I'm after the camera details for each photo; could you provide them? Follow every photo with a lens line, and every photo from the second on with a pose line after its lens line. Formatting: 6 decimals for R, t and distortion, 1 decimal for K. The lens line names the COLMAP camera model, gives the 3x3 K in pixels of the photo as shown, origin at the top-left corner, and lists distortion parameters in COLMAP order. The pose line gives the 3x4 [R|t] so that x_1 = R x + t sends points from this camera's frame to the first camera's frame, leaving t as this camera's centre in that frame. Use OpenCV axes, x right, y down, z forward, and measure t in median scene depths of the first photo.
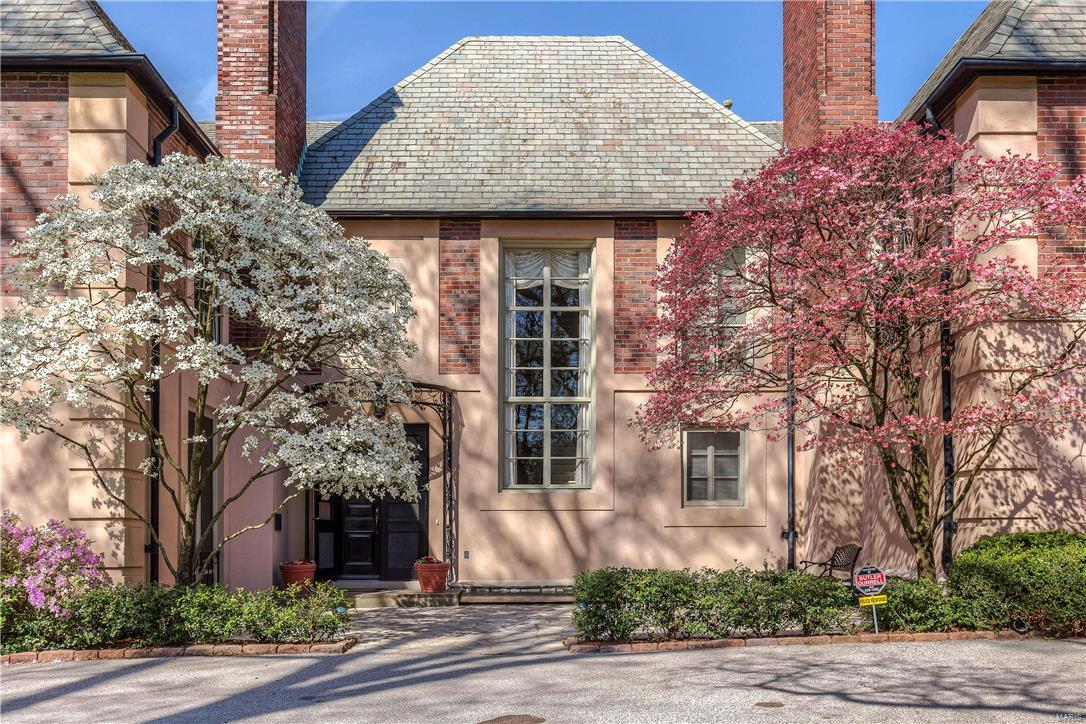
lens RADIAL K [[1005.9, 0, 543.0], [0, 1005.9, 362.0], [0, 0, 1]] dist [-0.003343, -0.002150]
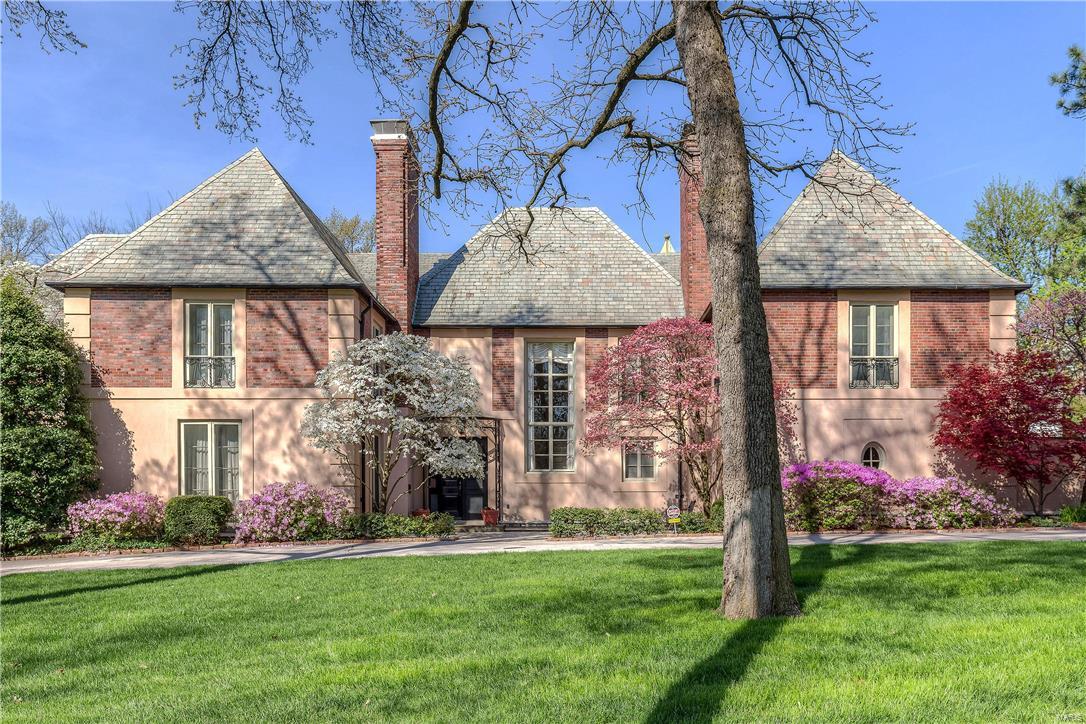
lens RADIAL K [[943.5, 0, 543.0], [0, 943.5, 362.0], [0, 0, 1]] dist [0.009794, 0.002863]
pose [[0.998728, -0.004311, -0.050229, 0.079941], [0.005193, 0.999834, 0.017458, -0.109385], [0.050145, -0.017697, 0.998585, -0.756770]]
